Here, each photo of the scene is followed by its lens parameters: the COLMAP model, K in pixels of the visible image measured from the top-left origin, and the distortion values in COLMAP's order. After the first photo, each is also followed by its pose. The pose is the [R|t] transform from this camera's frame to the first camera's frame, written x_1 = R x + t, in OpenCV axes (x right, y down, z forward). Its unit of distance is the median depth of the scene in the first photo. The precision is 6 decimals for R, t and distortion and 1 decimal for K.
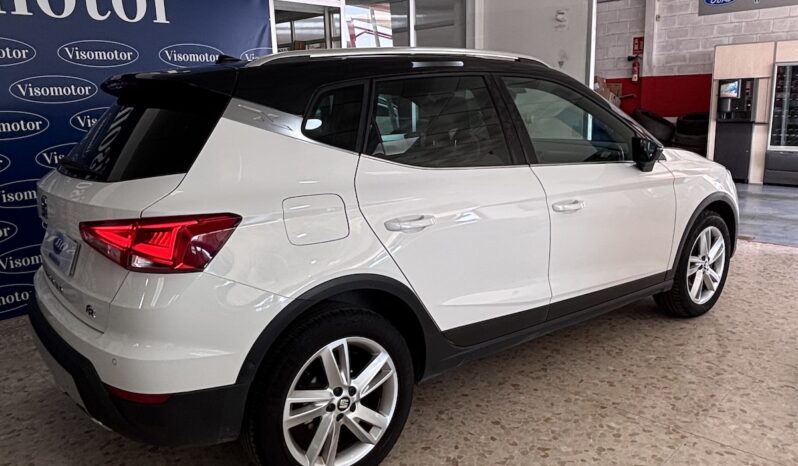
lens RADIAL K [[610.8, 0, 405.1], [0, 610.8, 212.7], [0, 0, 1]] dist [-0.000339, -0.009667]
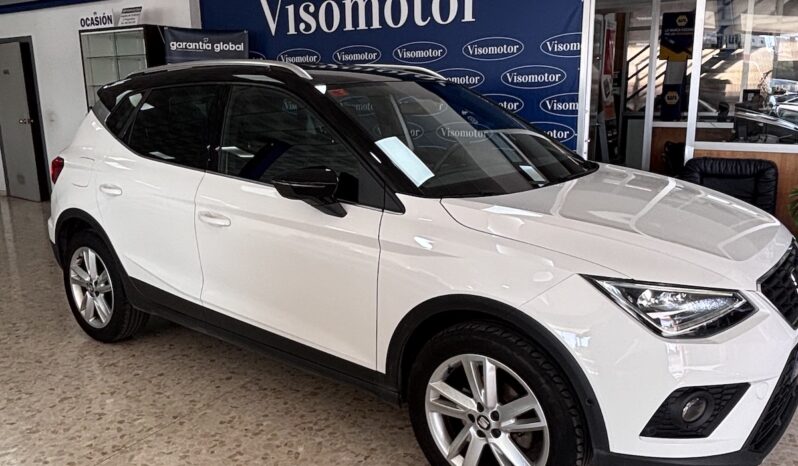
lens RADIAL K [[662.7, 0, 401.3], [0, 662.7, 232.3], [0, 0, 1]] dist [0.036074, -0.049779]
pose [[0.230527, 0.224828, -0.946736, 1.134627], [-0.172077, 0.967027, 0.187747, -0.201238], [0.957730, 0.119631, 0.261613, 0.850054]]
